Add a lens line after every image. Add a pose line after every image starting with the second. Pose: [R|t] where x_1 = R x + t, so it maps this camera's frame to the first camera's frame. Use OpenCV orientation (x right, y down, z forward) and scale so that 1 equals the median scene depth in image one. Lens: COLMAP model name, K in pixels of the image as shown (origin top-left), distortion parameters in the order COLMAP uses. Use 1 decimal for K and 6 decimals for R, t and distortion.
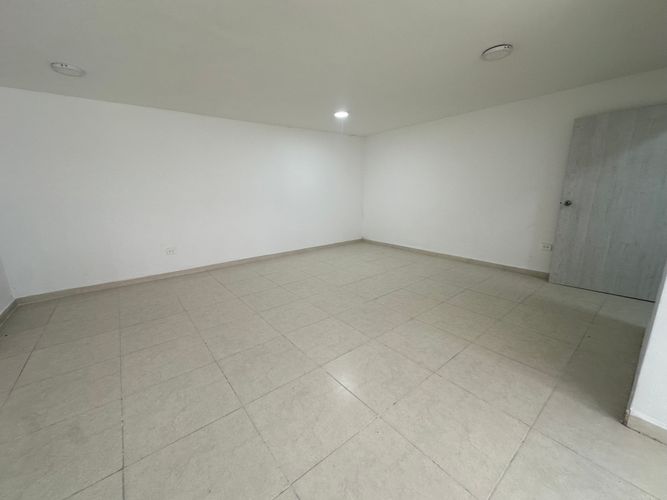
lens RADIAL K [[265.3, 0, 333.5], [0, 265.3, 251.7], [0, 0, 1]] dist [-0.000970, -0.001337]
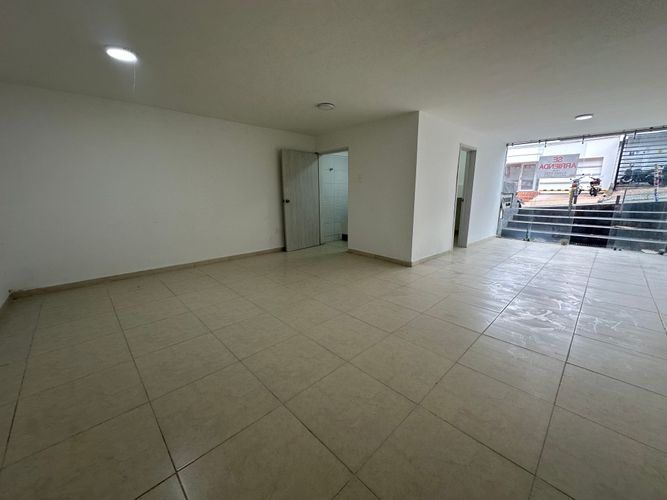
lens RADIAL K [[265.3, 0, 336.3], [0, 265.3, 249.9], [0, 0, 1]] dist [-0.000970, -0.001337]
pose [[-0.099070, -0.205286, 0.973675, -0.829867], [0.227565, 0.947884, 0.223002, -0.198654], [-0.968710, 0.243667, -0.047191, 0.880702]]
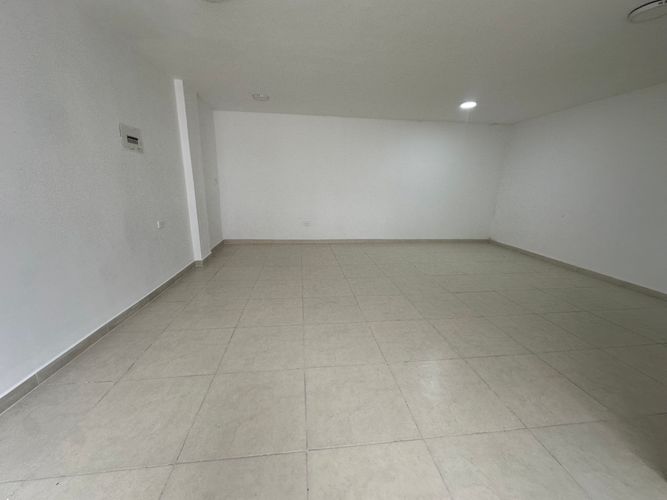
lens RADIAL K [[265.3, 0, 334.2], [0, 265.3, 253.4], [0, 0, 1]] dist [-0.000970, -0.001337]
pose [[0.849481, 0.171725, -0.498892, 0.238550], [-0.156871, 0.984996, 0.071938, 0.032947], [0.503760, 0.017152, 0.863674, -0.094906]]
